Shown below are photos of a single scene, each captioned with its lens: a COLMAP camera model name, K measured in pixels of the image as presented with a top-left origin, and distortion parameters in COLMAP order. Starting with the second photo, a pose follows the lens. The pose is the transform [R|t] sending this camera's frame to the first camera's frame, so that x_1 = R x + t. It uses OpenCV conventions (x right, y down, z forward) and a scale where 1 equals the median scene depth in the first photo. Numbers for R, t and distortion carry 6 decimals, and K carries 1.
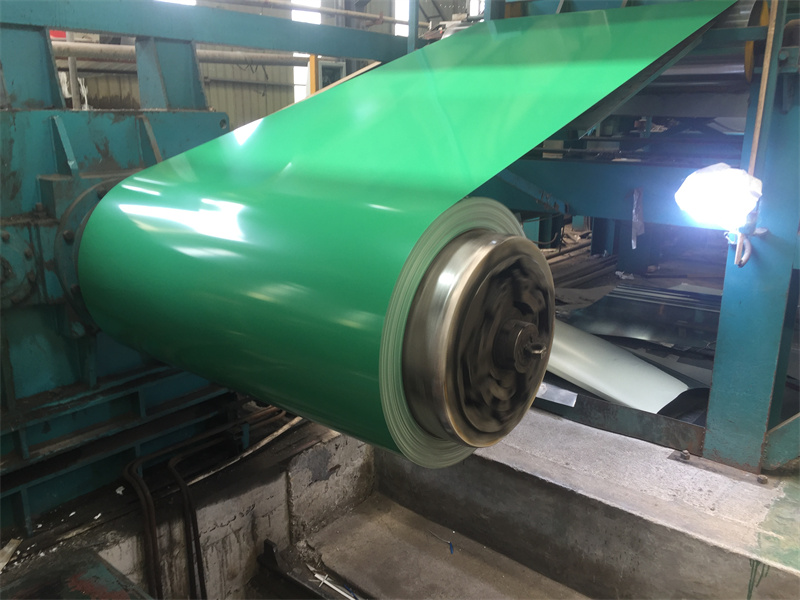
lens RADIAL K [[673.7, 0, 399.5], [0, 673.7, 308.7], [0, 0, 1]] dist [0.102530, -0.147445]
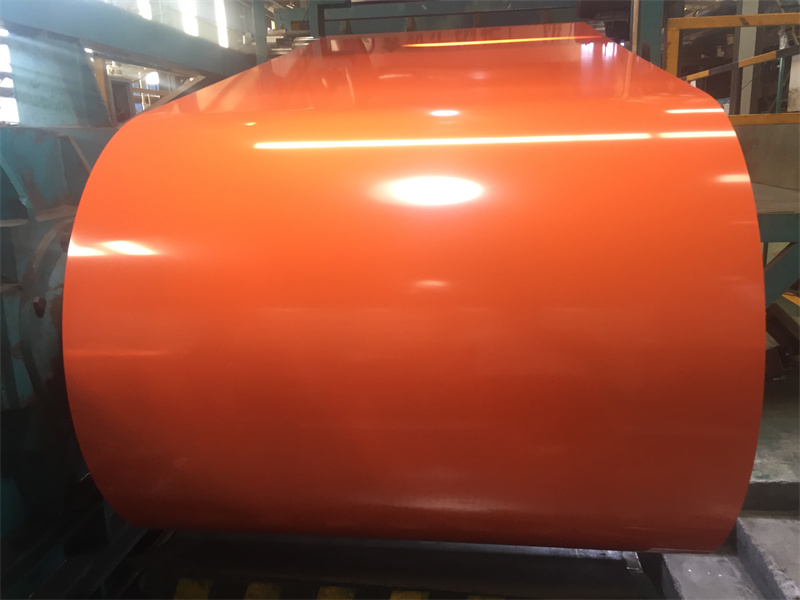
lens RADIAL K [[688.1, 0, 410.4], [0, 688.1, 301.9], [0, 0, 1]] dist [0.073286, -0.123868]
pose [[0.839963, -0.156466, 0.519597, -0.418393], [0.185722, 0.982593, -0.004344, -0.029556], [-0.509872, 0.100150, 0.854401, 0.170748]]
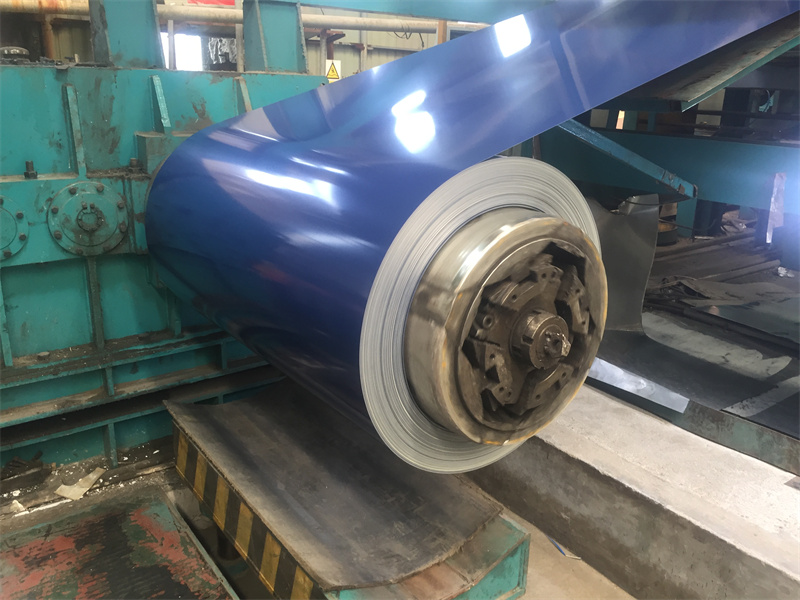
lens RADIAL K [[676.5, 0, 400.0], [0, 676.5, 300.0], [0, 0, 1]] dist [0.081501, -0.113745]
pose [[0.971498, 0.091035, -0.218869, 0.092276], [-0.084980, 0.995698, 0.036944, -0.007129], [0.221291, -0.017292, 0.975055, 0.042068]]
